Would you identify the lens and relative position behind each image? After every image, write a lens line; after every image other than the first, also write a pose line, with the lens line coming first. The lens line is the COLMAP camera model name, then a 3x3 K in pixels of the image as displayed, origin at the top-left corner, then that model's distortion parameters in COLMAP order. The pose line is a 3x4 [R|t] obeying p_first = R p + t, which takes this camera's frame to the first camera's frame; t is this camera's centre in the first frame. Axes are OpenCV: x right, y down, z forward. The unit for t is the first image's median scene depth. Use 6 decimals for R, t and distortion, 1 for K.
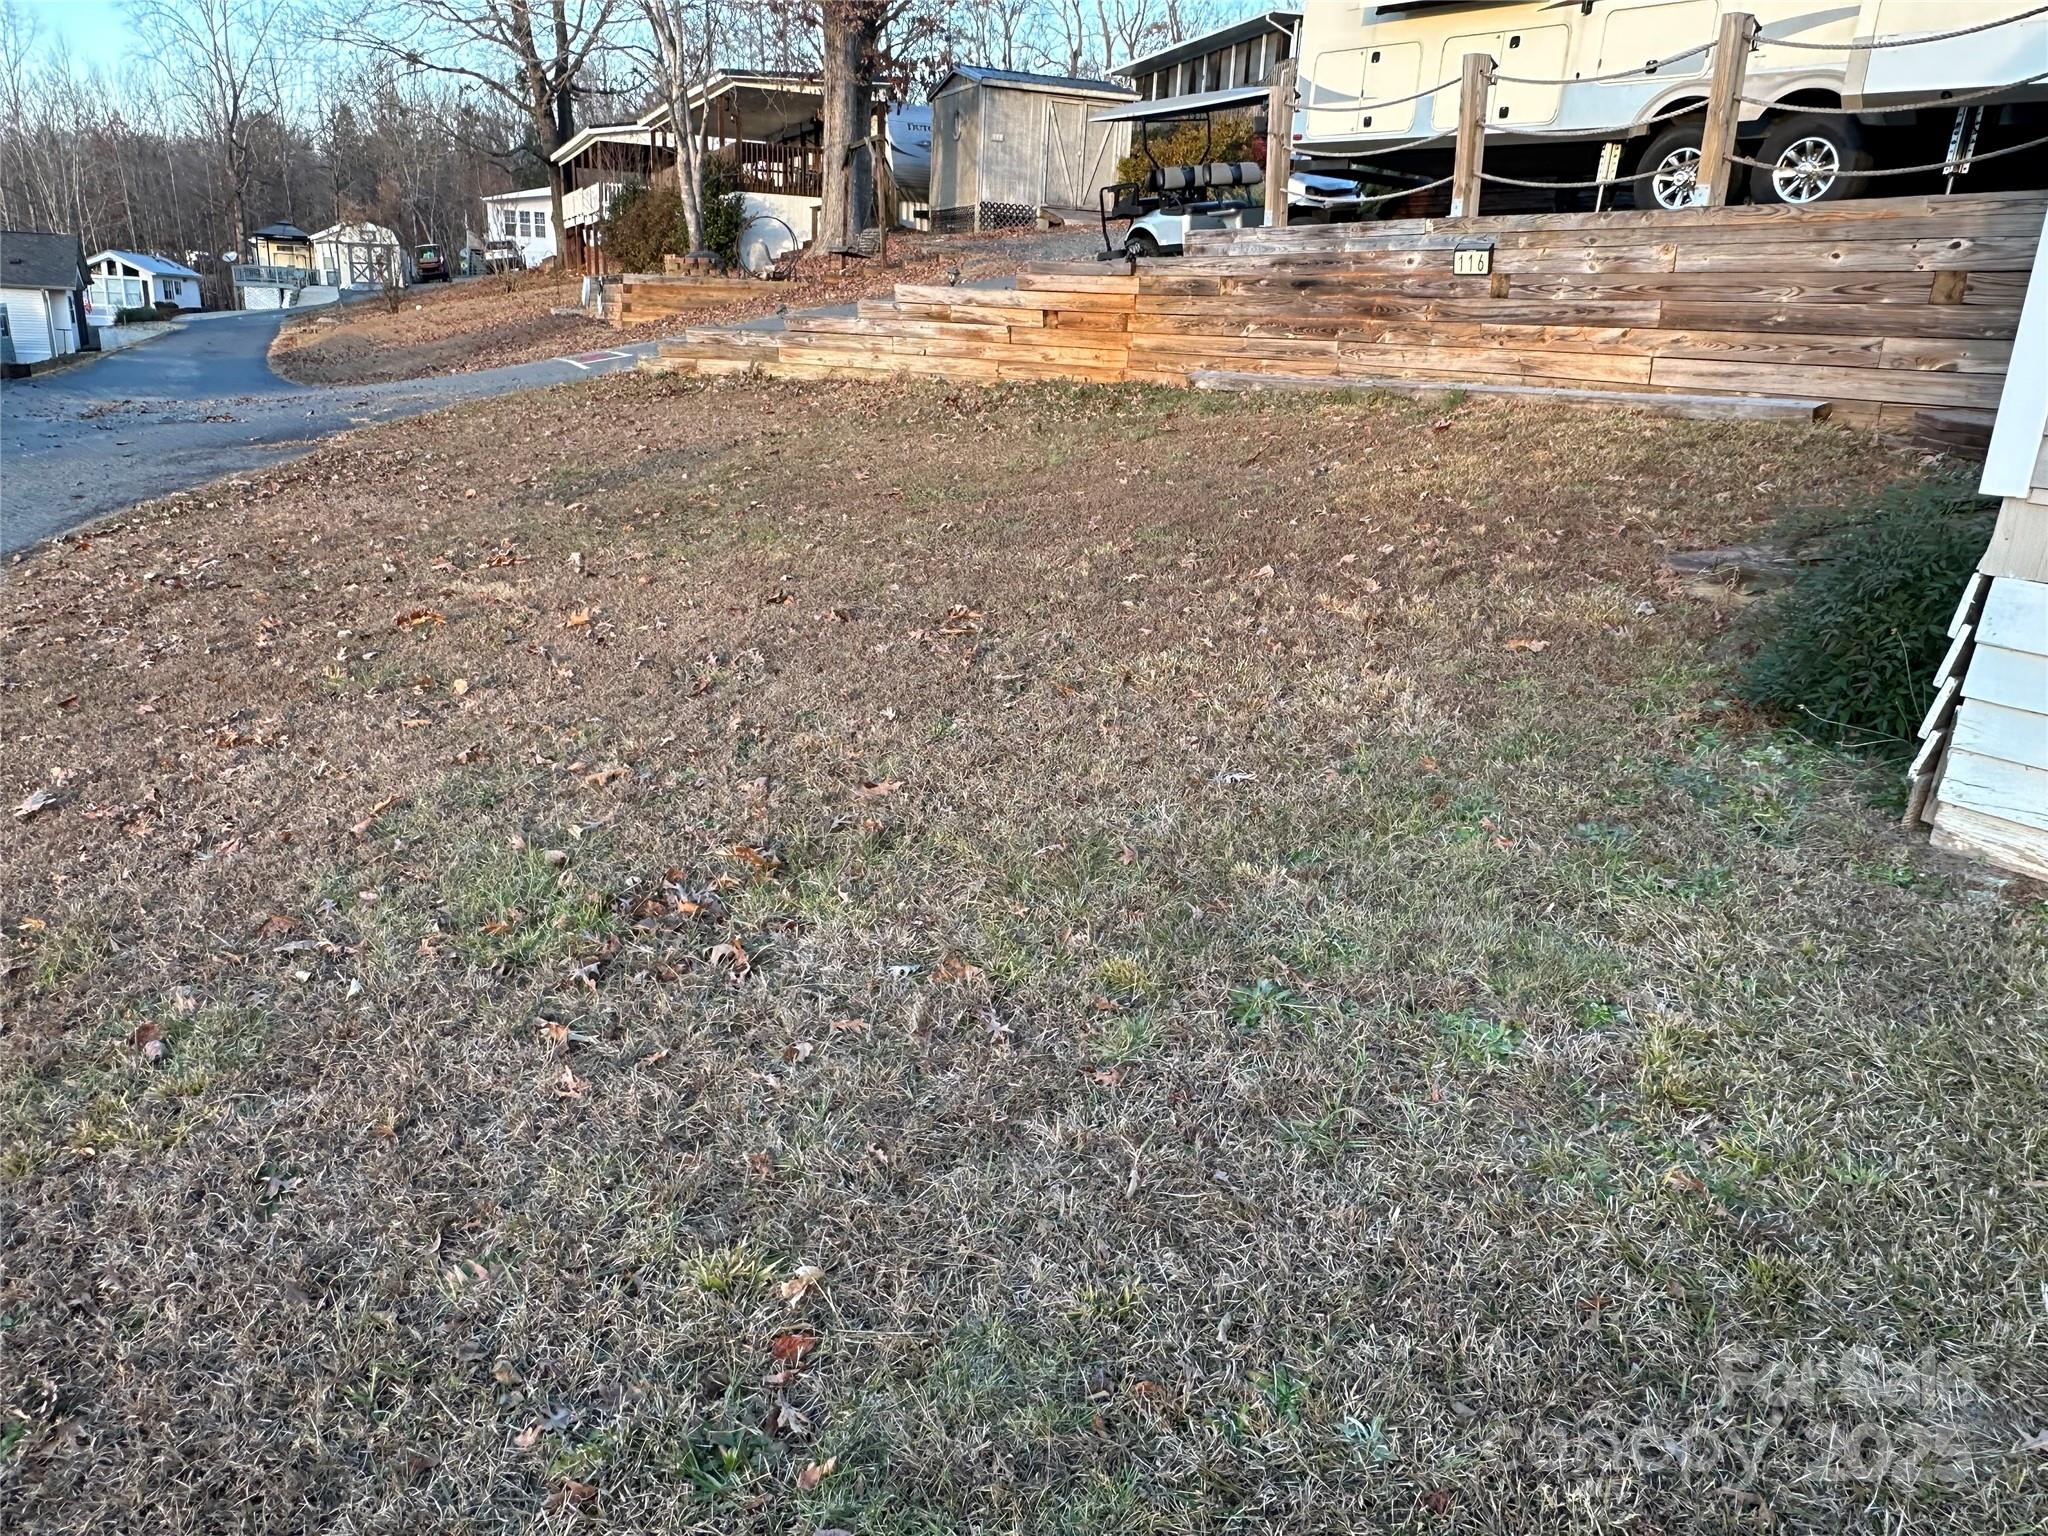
lens RADIAL K [[1443.8, 0, 1011.4], [0, 1443.8, 784.5], [0, 0, 1]] dist [-0.008506, -0.001659]
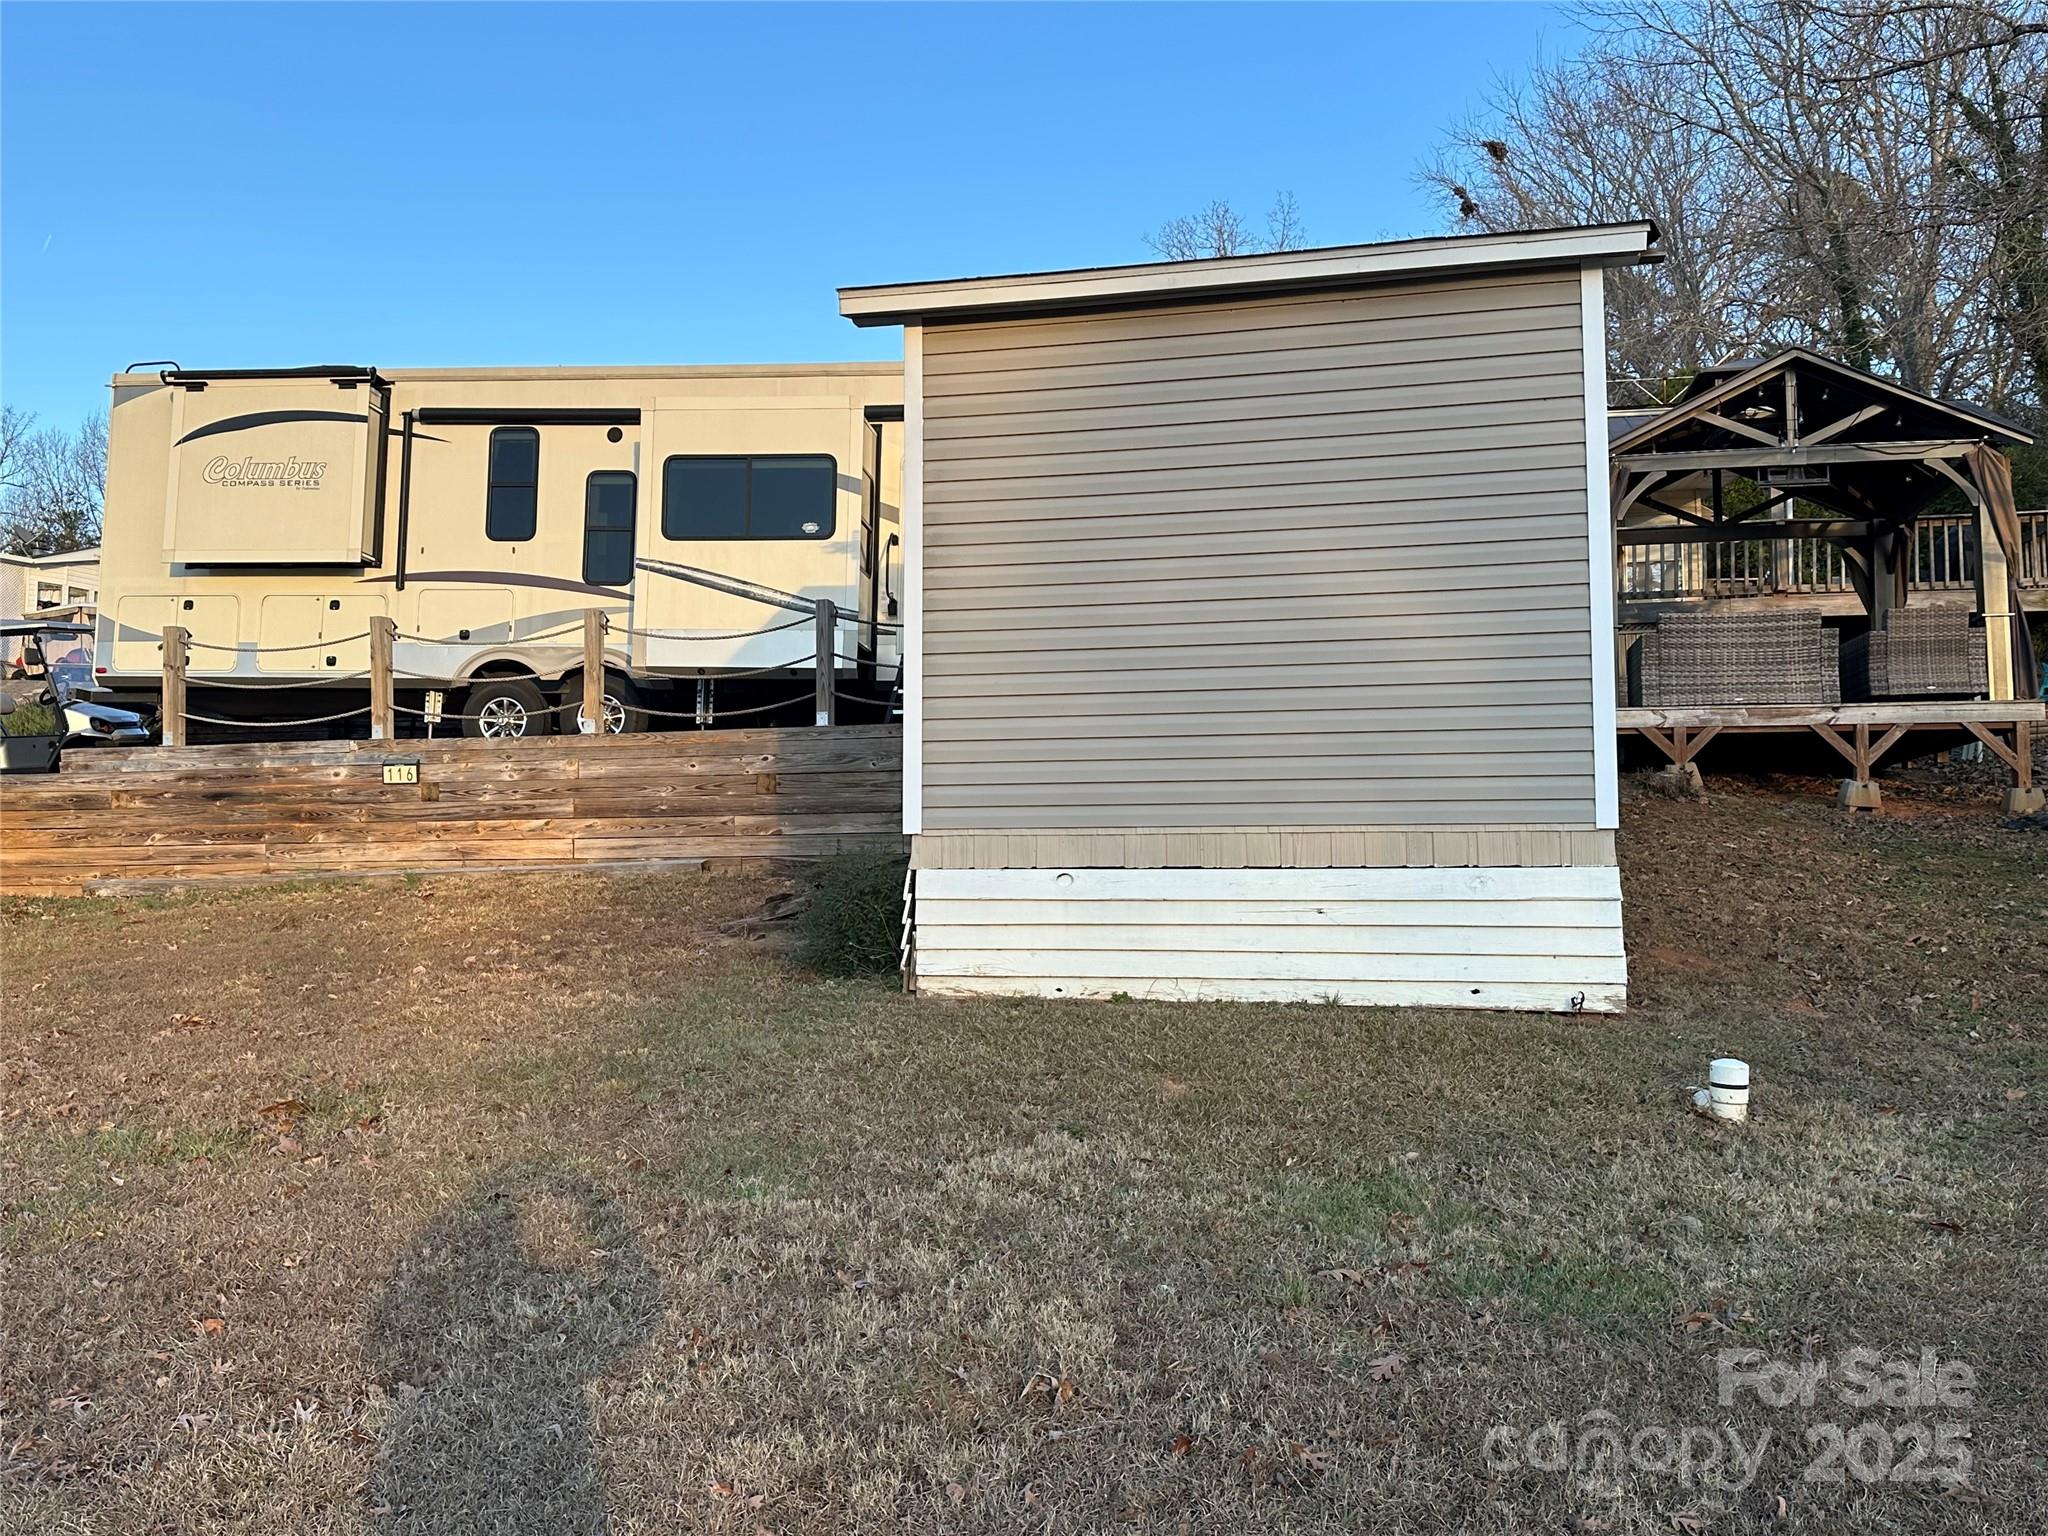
lens RADIAL K [[1757.0, 0, 1029.7], [0, 1757.0, 765.3], [0, 0, 1]] dist [0.121574, -0.205302]
pose [[0.688113, 0.022201, 0.725263, -0.327781], [0.251782, 0.930122, -0.267357, 0.133221], [-0.680519, 0.366580, 0.634439, -0.253030]]
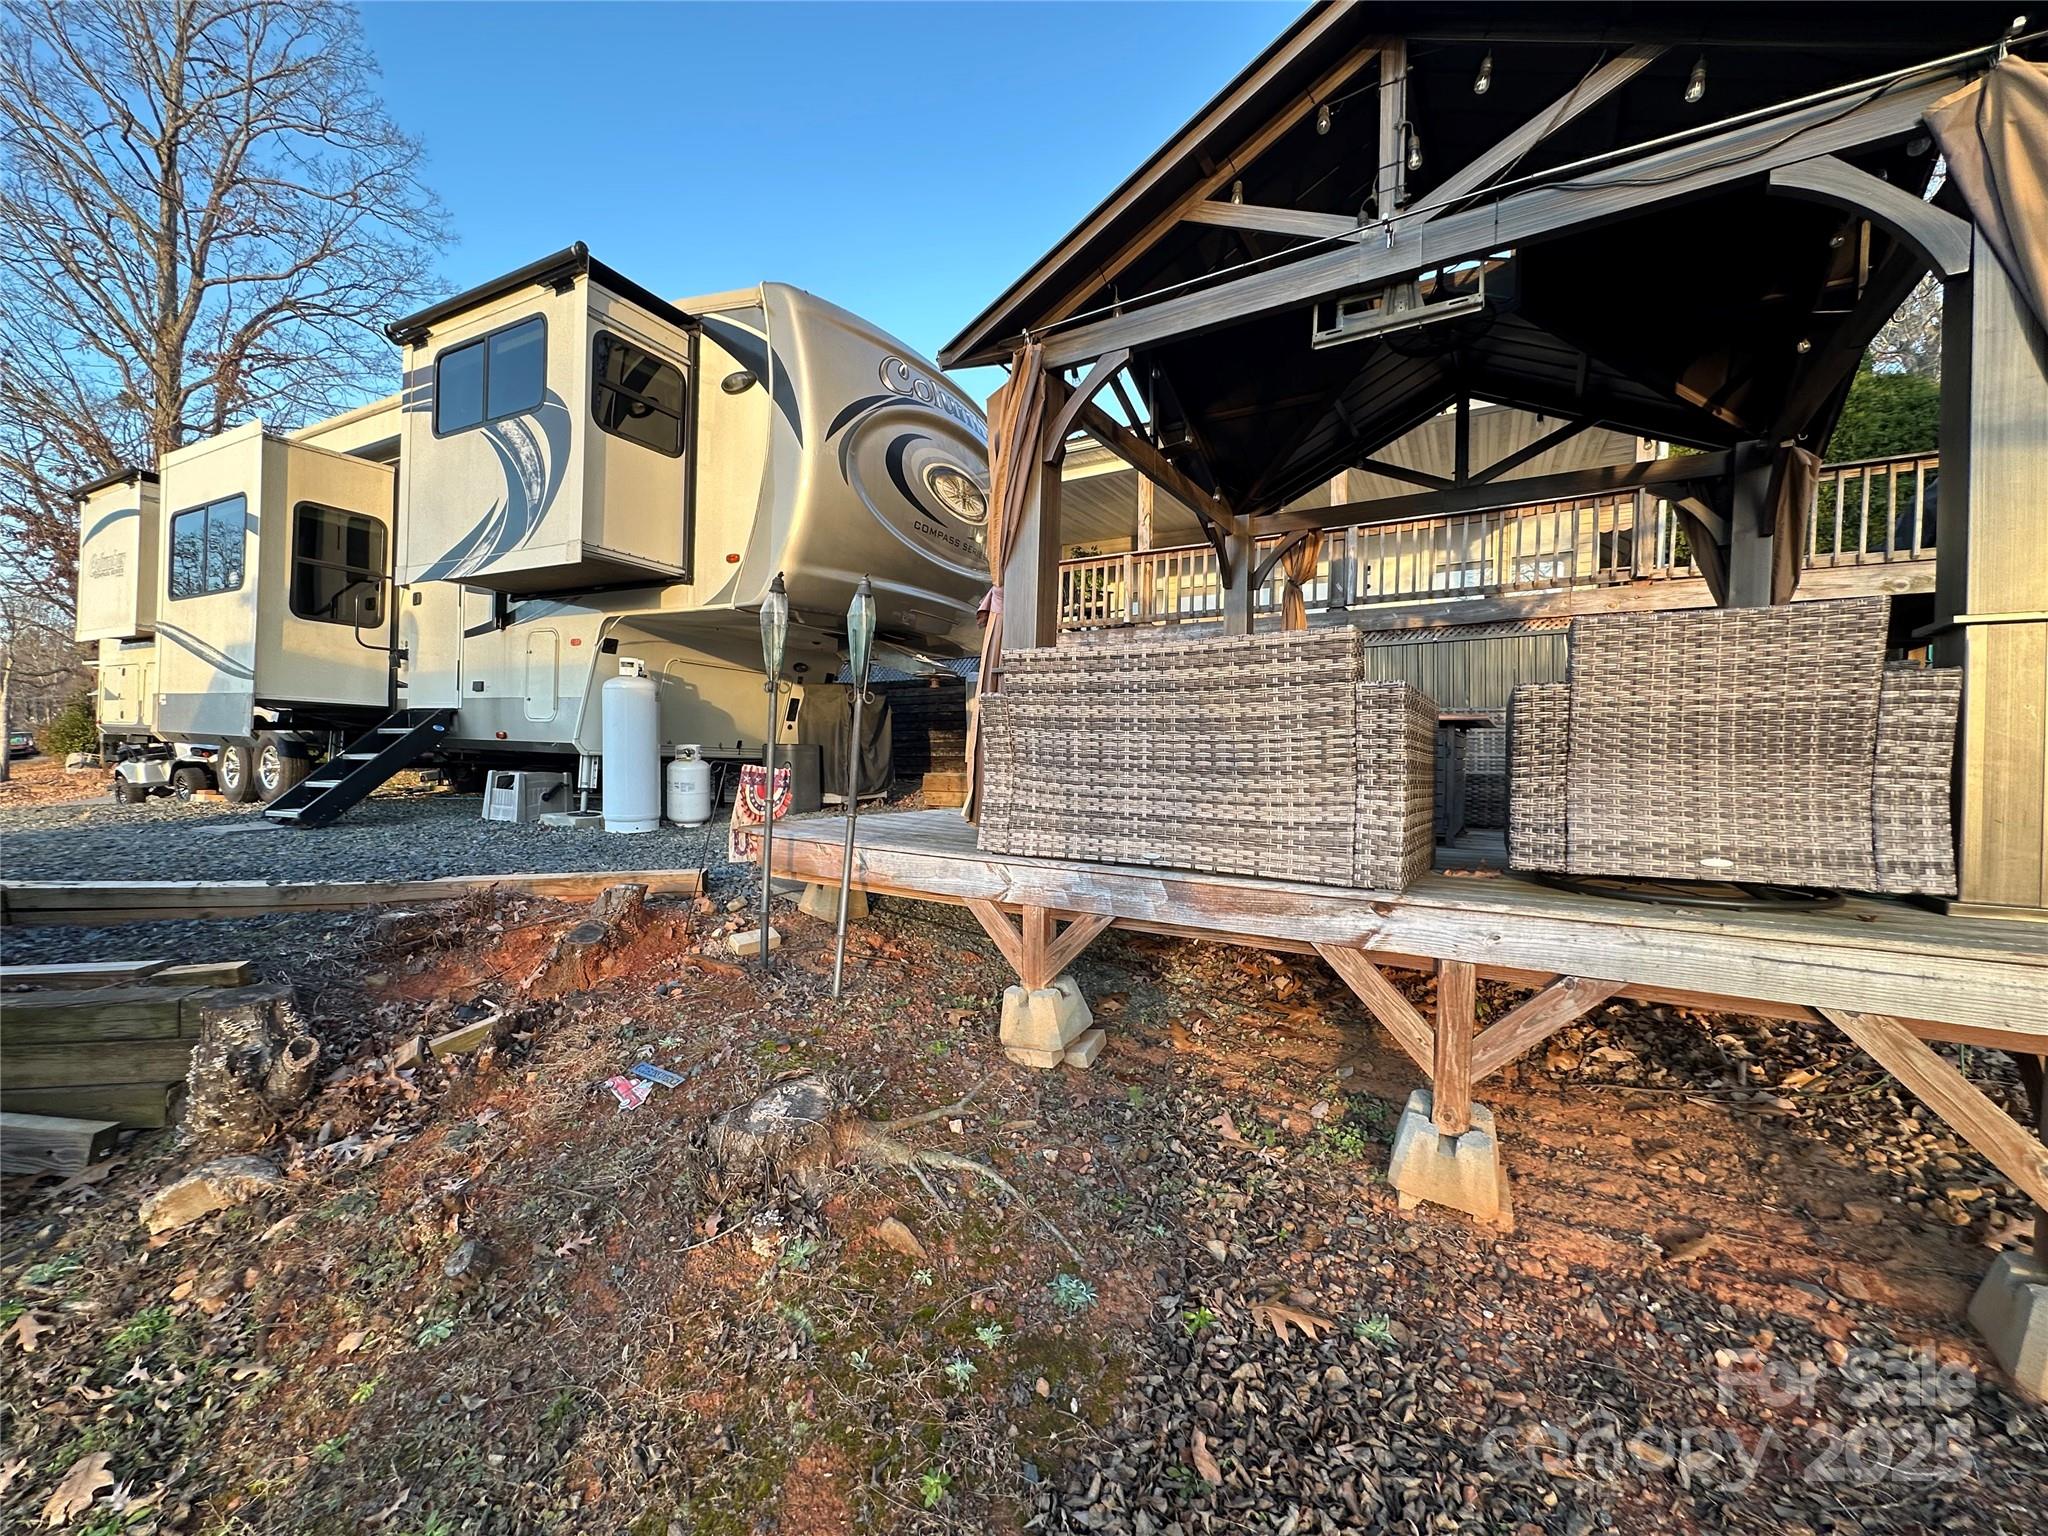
lens RADIAL K [[813.6, 0, 1019.2], [0, 813.6, 770.5], [0, 0, 1]] dist [-0.002911, -0.000555]
pose [[0.907652, -0.032868, 0.418435, 0.866148], [0.150676, 0.955991, -0.251748, -0.104387], [-0.391745, 0.291548, 0.872660, 0.003448]]
